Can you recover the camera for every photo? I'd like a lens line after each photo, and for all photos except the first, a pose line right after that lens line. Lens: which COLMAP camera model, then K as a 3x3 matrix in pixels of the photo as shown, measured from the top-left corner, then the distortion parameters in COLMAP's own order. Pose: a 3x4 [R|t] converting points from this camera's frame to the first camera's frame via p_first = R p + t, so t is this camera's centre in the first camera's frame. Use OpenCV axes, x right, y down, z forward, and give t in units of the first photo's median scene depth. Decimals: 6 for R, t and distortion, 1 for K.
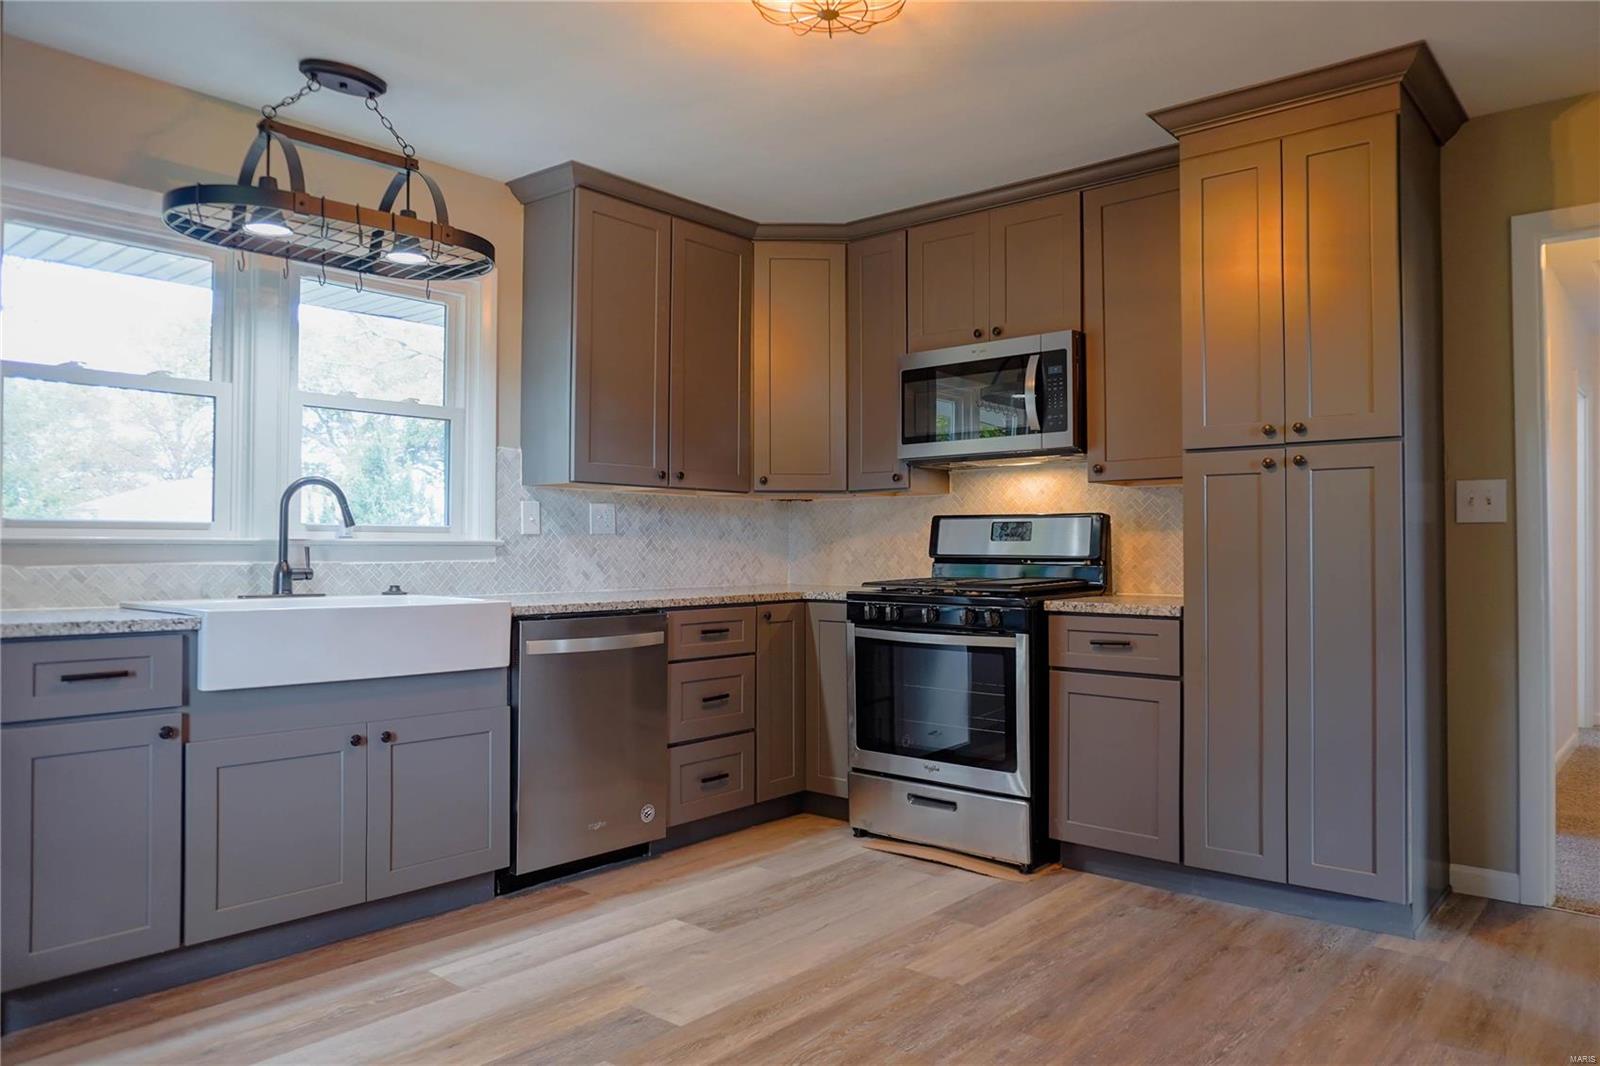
lens RADIAL K [[1083.3, 0, 805.7], [0, 1083.3, 533.6], [0, 0, 1]] dist [-0.051194, 0.036803]
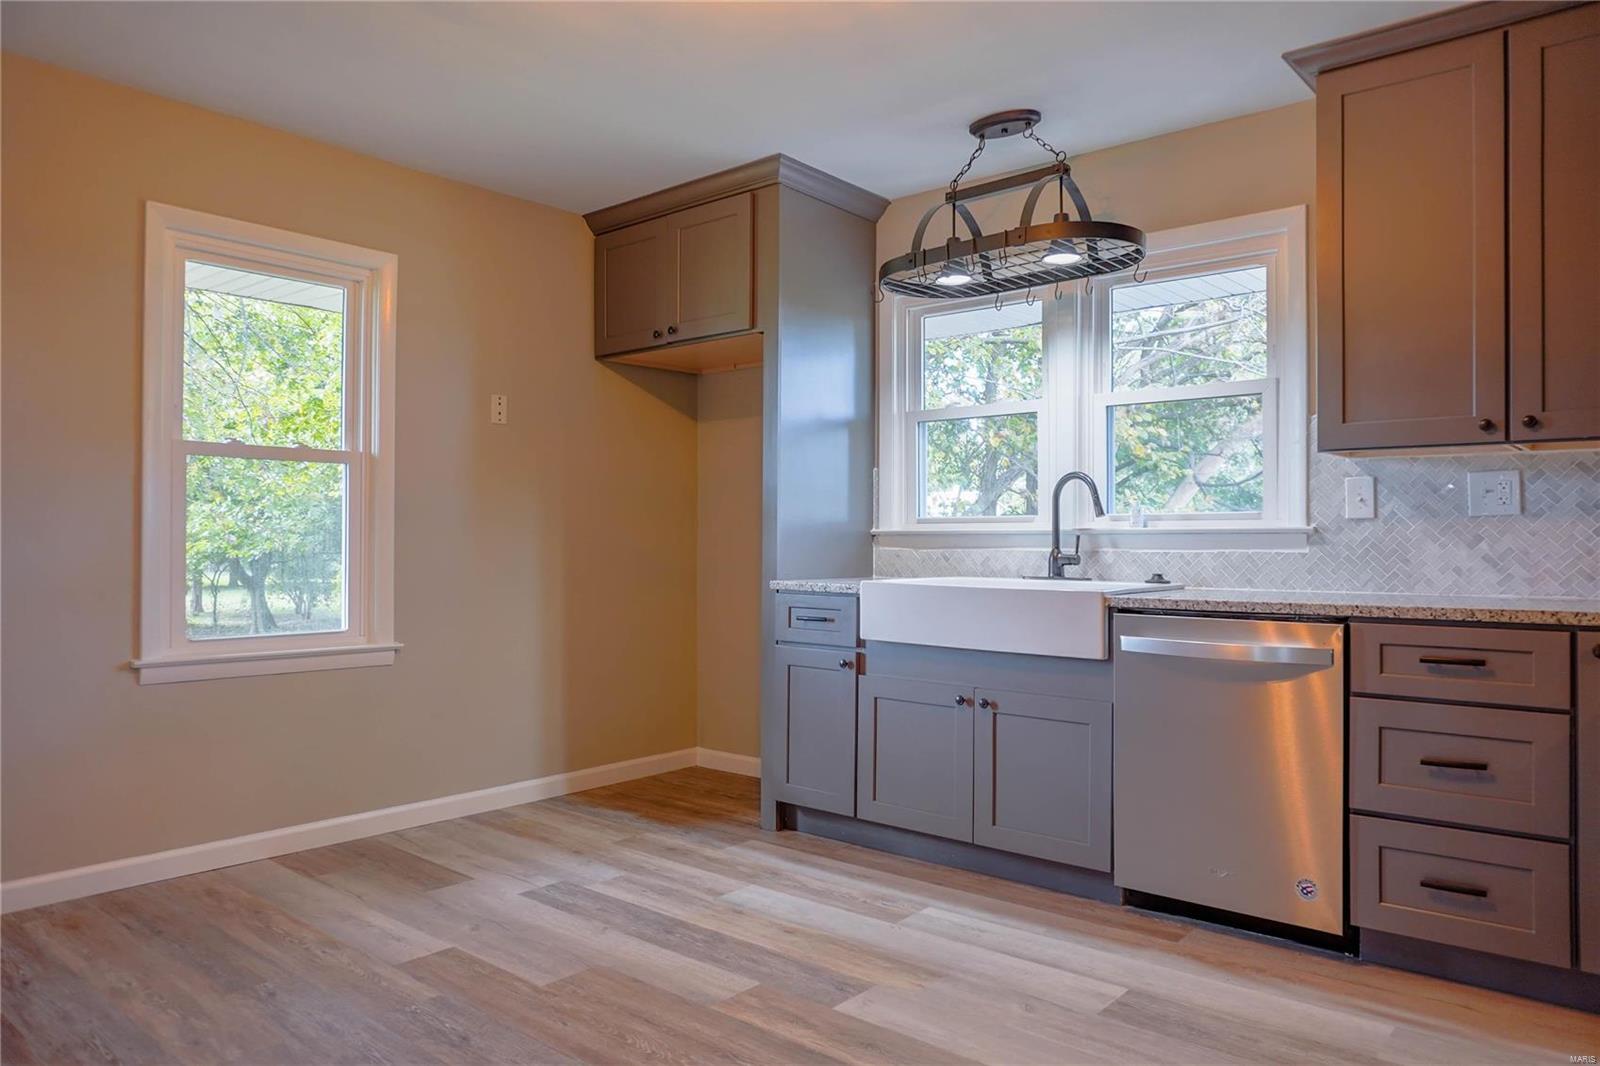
lens RADIAL K [[1083.3, 0, 805.7], [0, 1083.3, 533.6], [0, 0, 1]] dist [-0.051194, 0.036803]
pose [[0.001089, -0.010134, -0.999948, 0.670132], [0.010113, 0.999898, -0.010123, 0.019398], [0.999948, -0.010102, 0.001191, 0.736783]]
